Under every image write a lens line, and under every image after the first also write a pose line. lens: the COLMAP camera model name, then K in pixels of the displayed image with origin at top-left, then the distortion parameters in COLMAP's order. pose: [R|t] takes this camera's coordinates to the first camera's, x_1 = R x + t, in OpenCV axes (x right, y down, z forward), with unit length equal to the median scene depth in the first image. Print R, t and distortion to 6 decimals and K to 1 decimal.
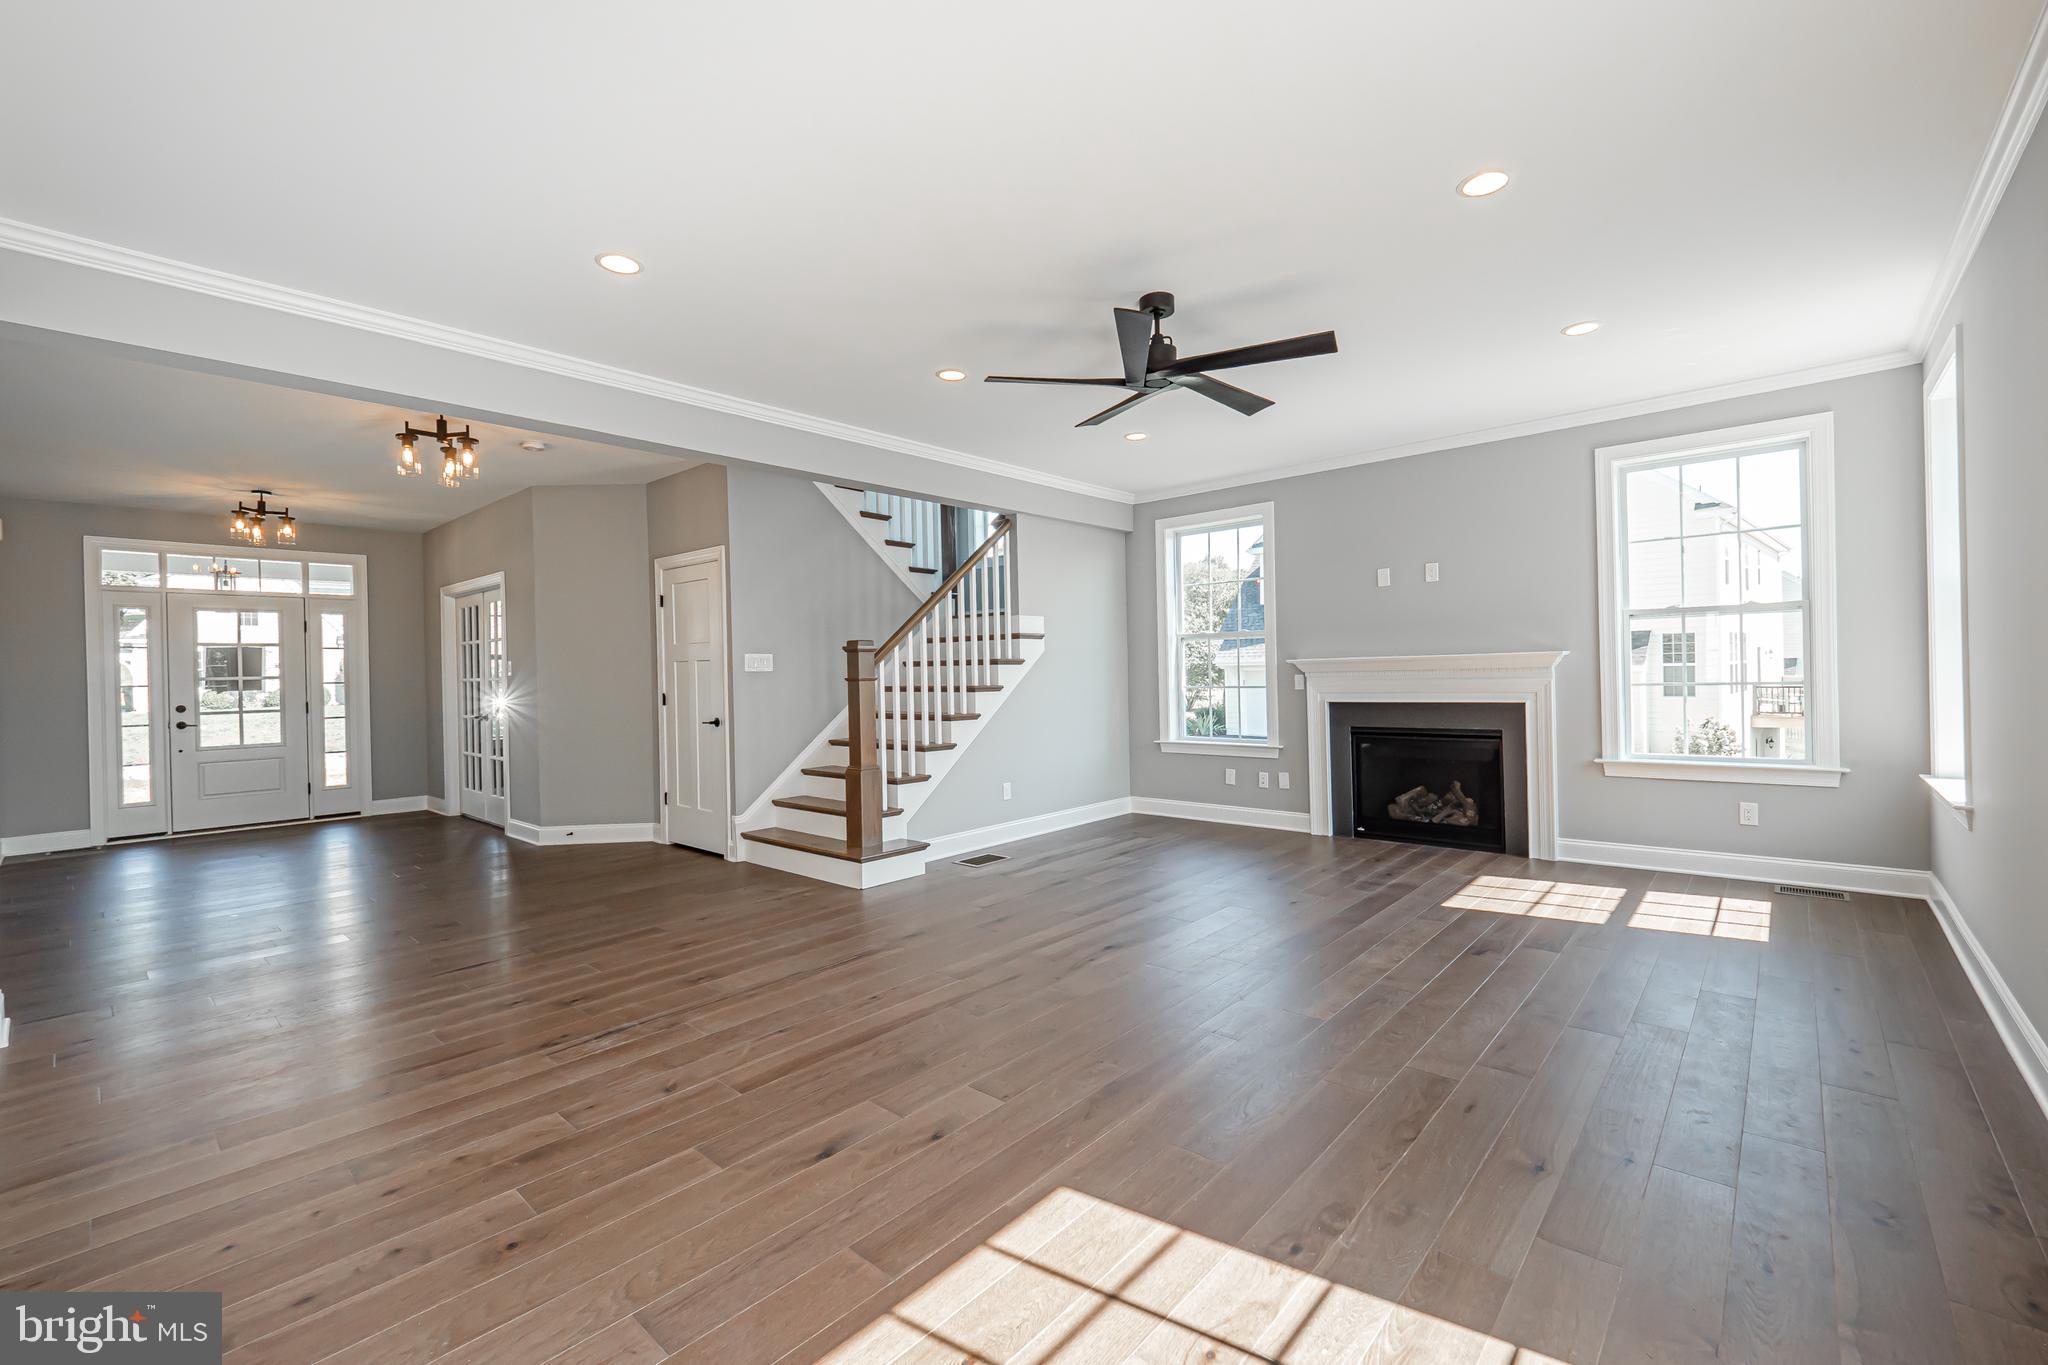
lens RADIAL K [[864.1, 0, 1024.0], [0, 864.1, 682.5], [0, 0, 1]] dist [-0.011298, -0.000631]
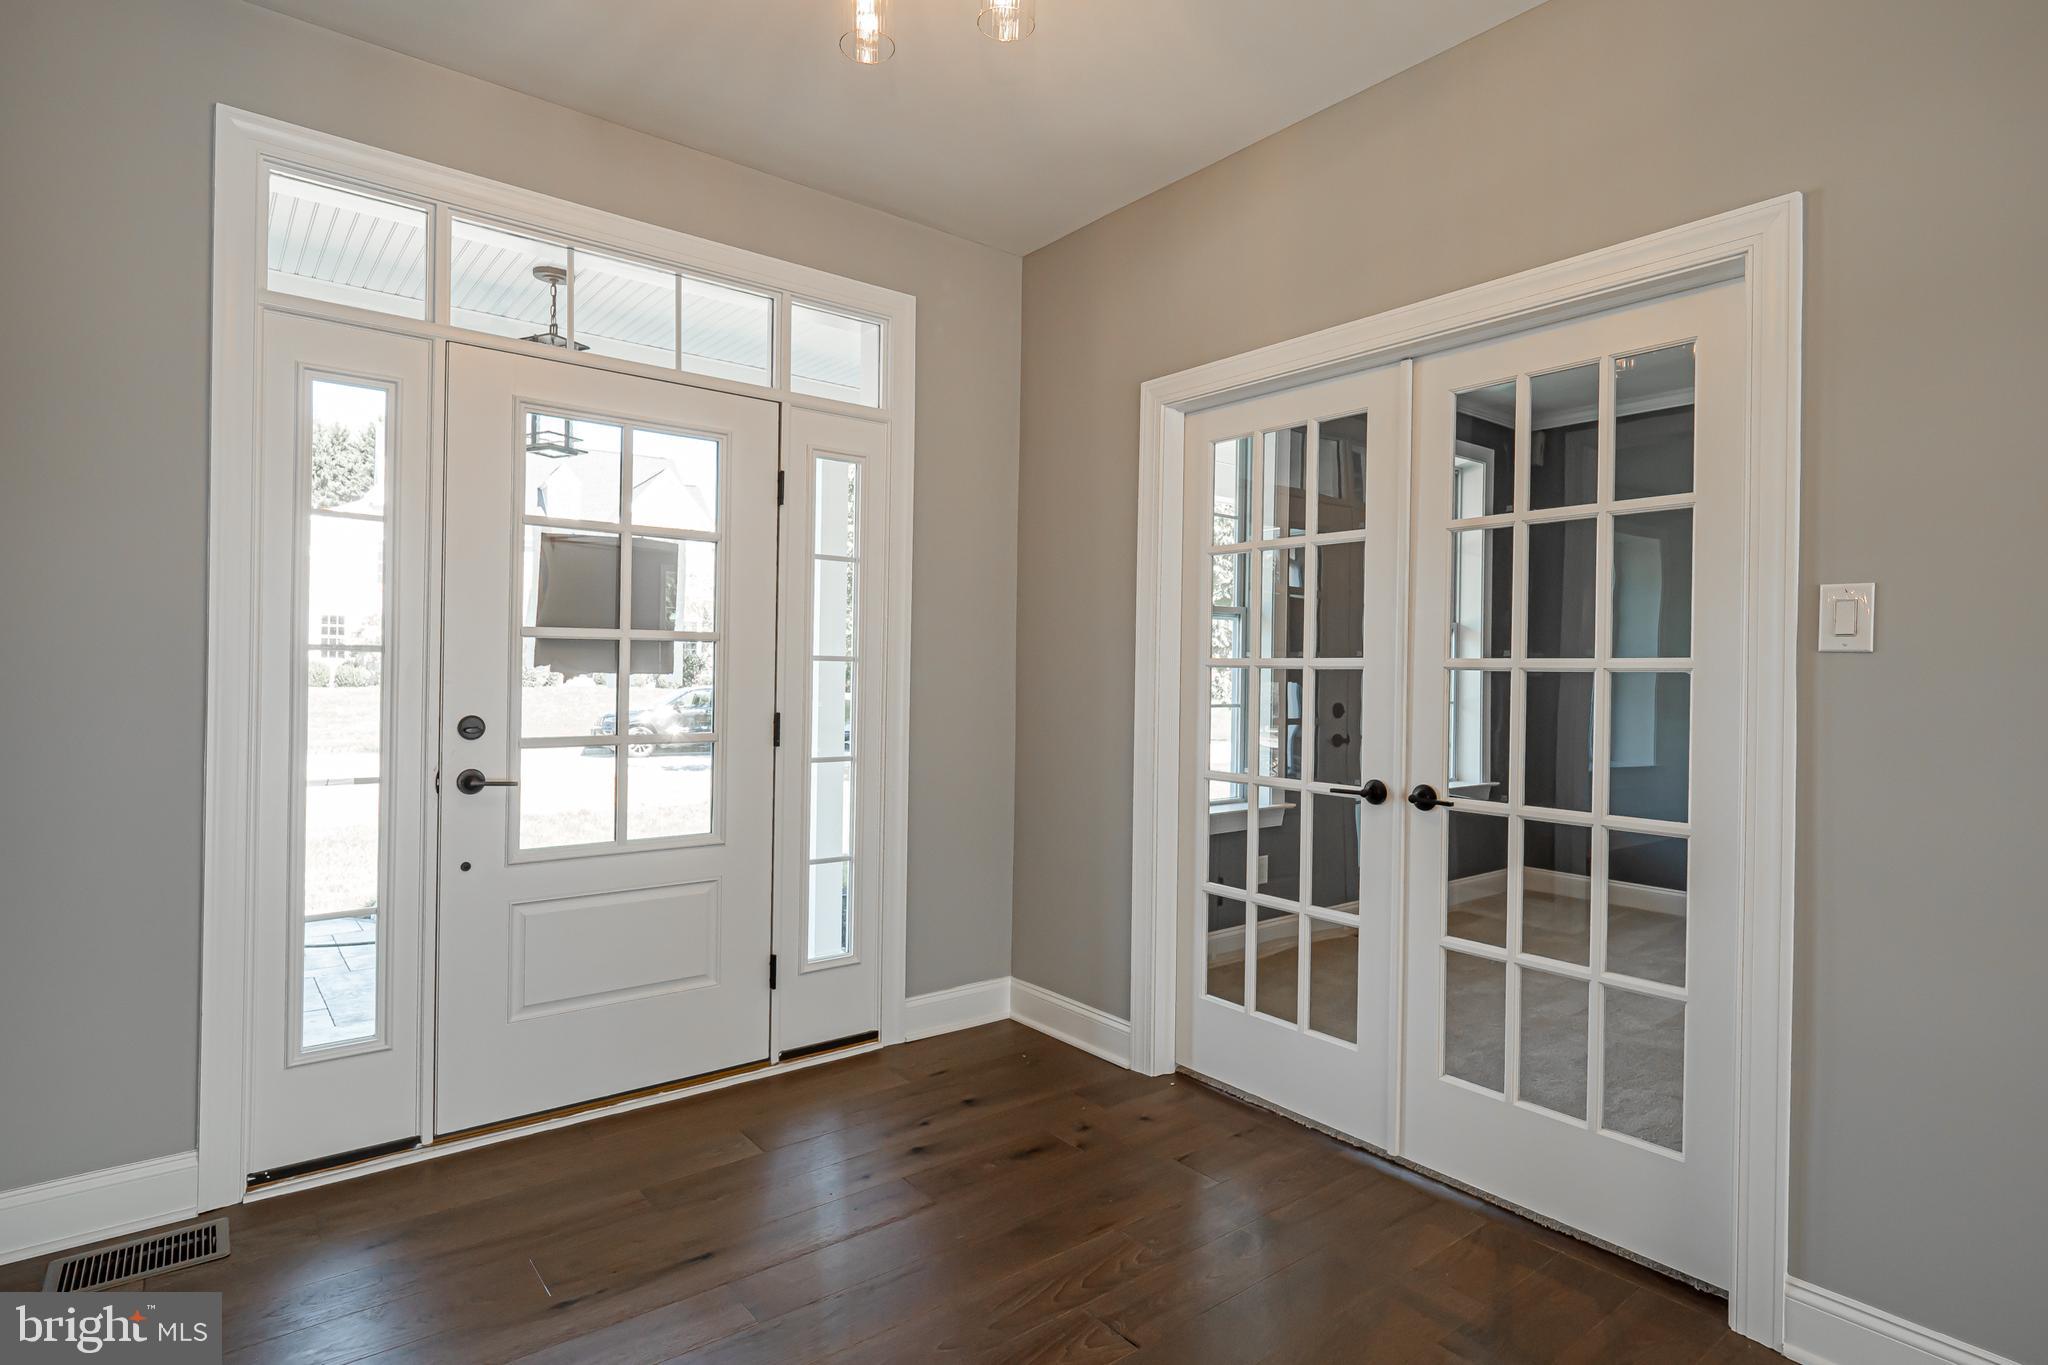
lens RADIAL K [[1054.3, 0, 1016.8], [0, 1054.3, 672.6], [0, 0, 1]] dist [-0.003902, -0.001846]
pose [[0.981800, 0.032310, -0.187150, -0.731433], [-0.033814, 0.999416, -0.004849, 0.006598], [0.186884, 0.011089, 0.982319, 0.671867]]
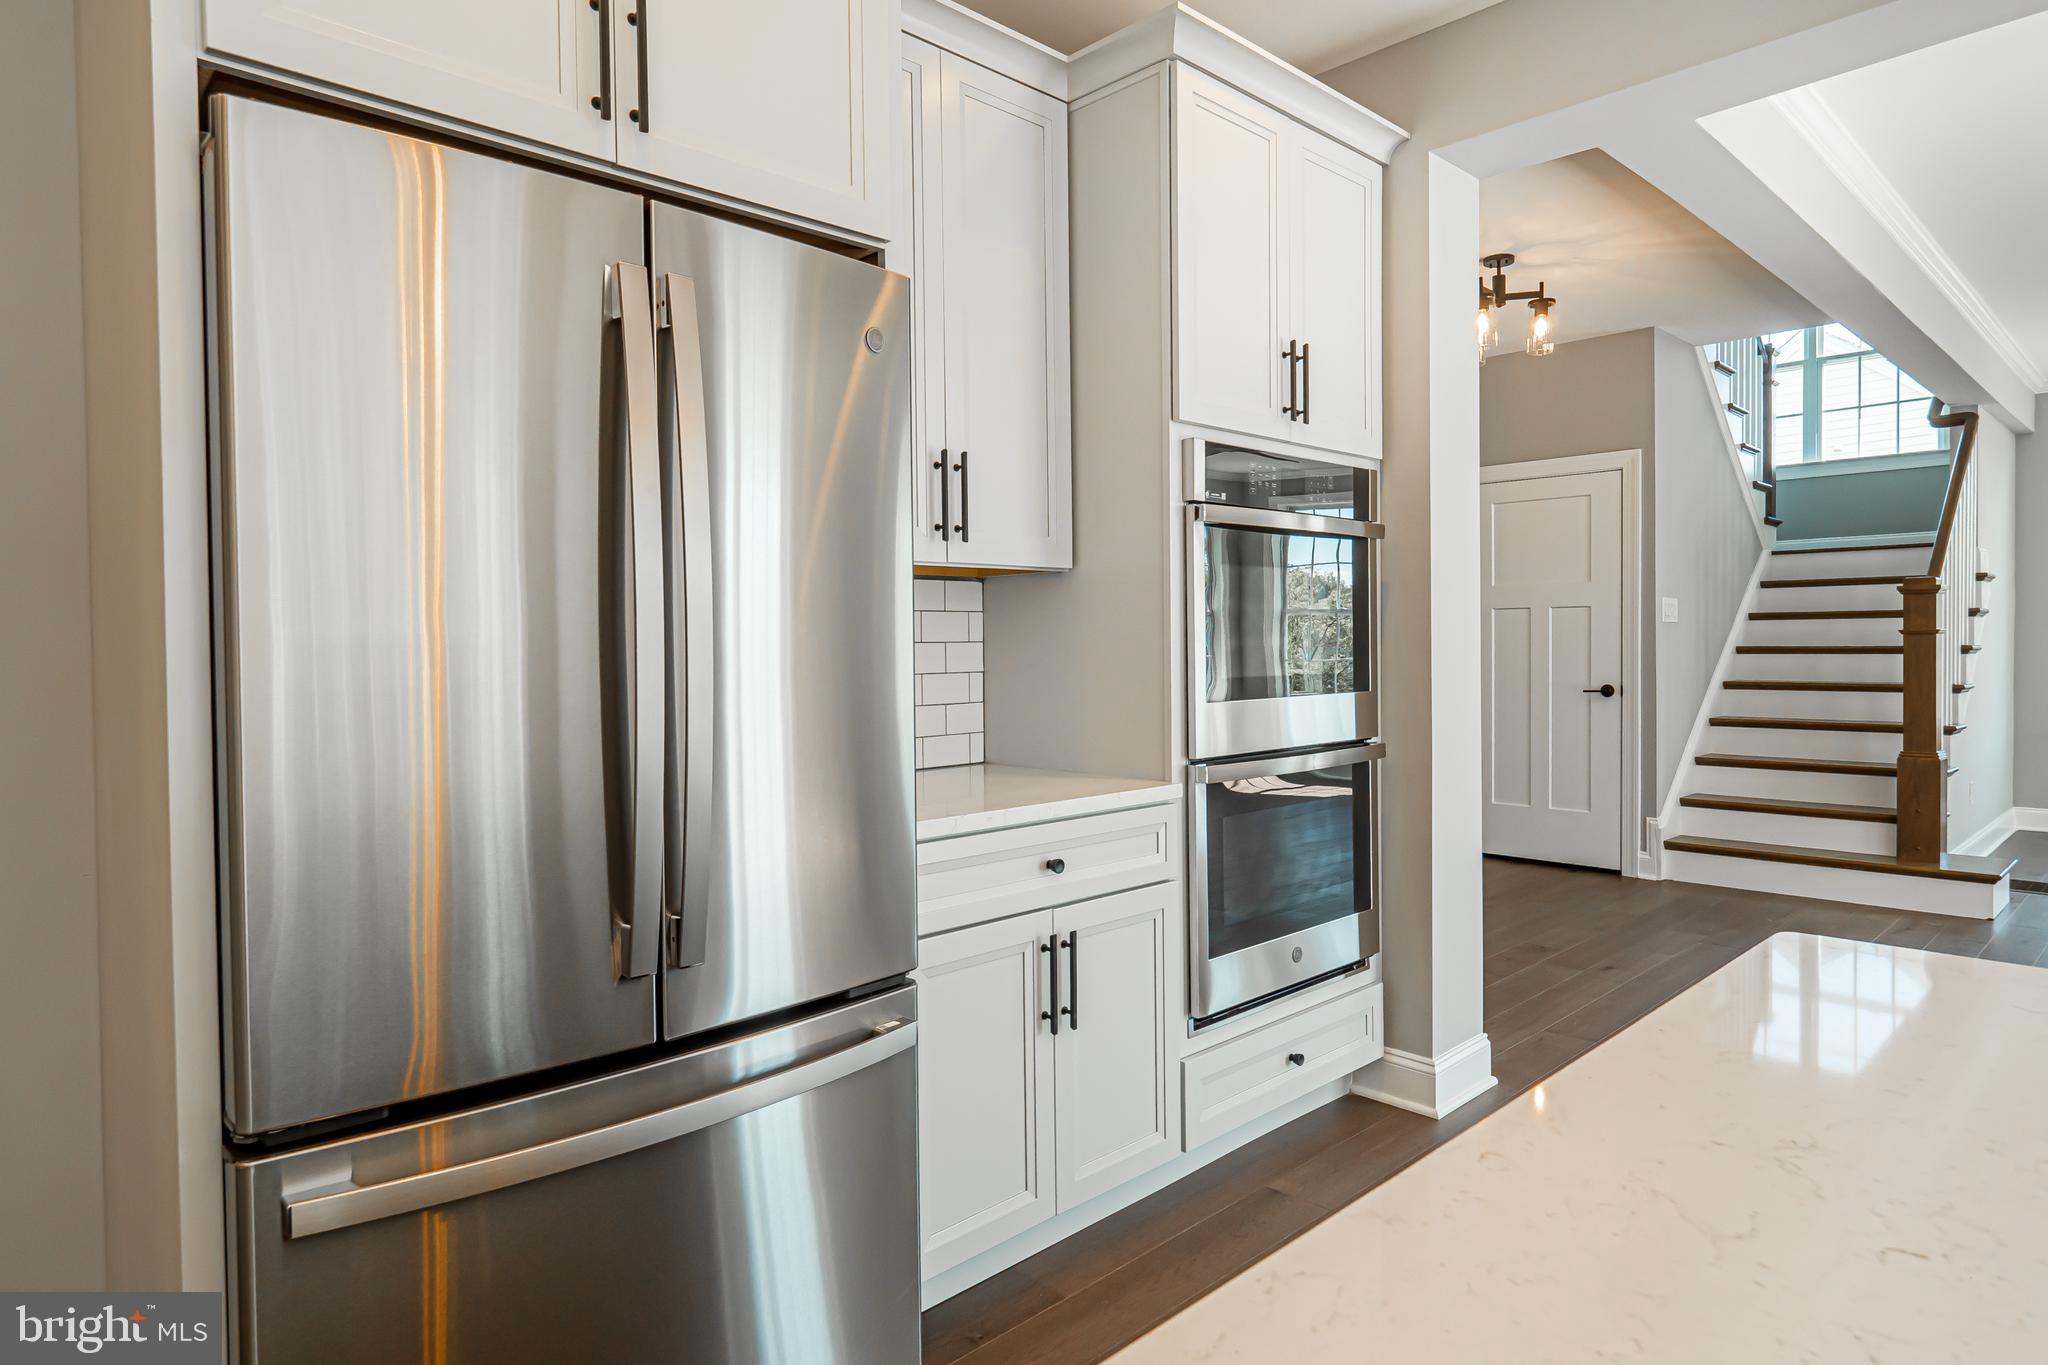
lens RADIAL K [[1179.9, 0, 1026.4], [0, 1179.9, 668.5], [0, 0, 1]] dist [-0.004944, -0.000300]
pose [[0.996334, 0.011621, -0.084755, -0.638013], [-0.010782, 0.999888, 0.010351, 0.018363], [0.084866, -0.009399, 0.996348, -0.037082]]
